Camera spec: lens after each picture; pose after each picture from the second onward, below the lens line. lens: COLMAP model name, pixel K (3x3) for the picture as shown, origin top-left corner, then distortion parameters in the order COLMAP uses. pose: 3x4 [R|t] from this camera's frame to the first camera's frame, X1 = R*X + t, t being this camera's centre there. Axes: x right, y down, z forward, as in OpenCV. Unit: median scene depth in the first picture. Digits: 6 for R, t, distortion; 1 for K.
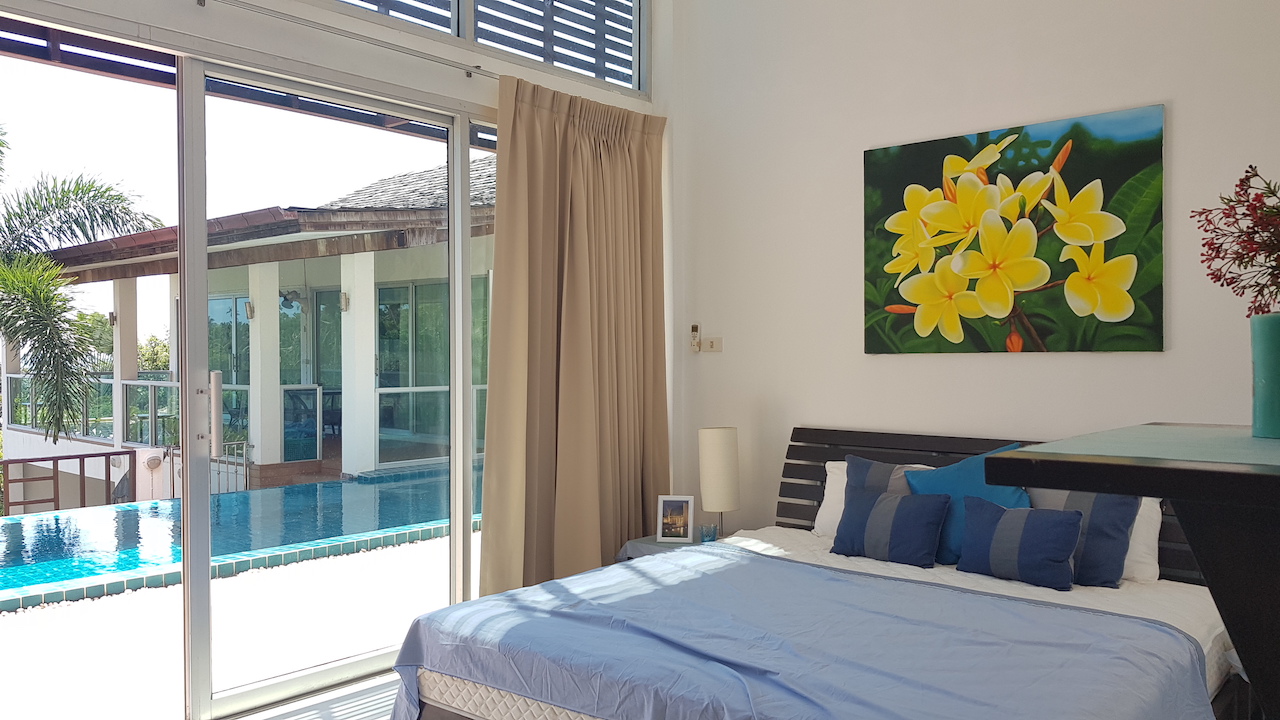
lens RADIAL K [[989.9, 0, 646.6], [0, 989.9, 354.9], [0, 0, 1]] dist [0.030166, -0.030950]
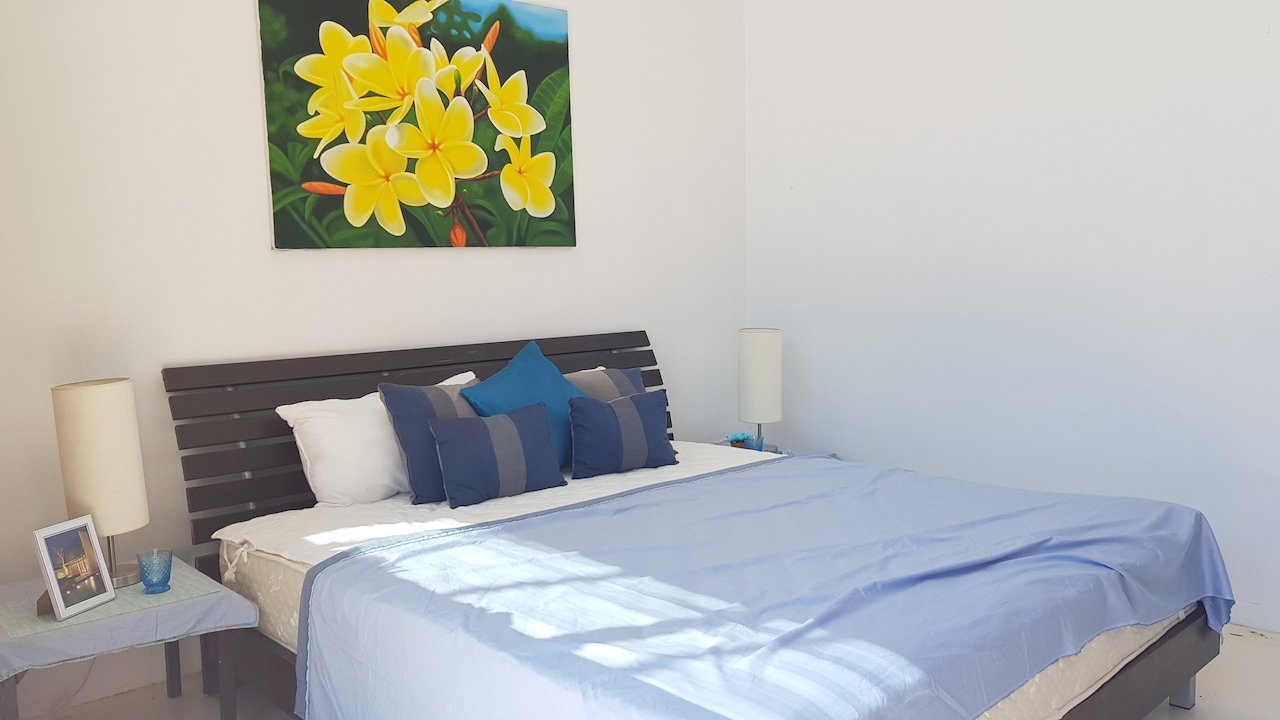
lens RADIAL K [[989.9, 0, 638.9], [0, 989.9, 362.9], [0, 0, 1]] dist [0.030166, -0.030950]
pose [[0.128084, -0.088854, 0.987775, -0.502617], [0.026875, 0.995924, 0.086102, 0.028895], [-0.991399, 0.015518, 0.129950, 0.727336]]
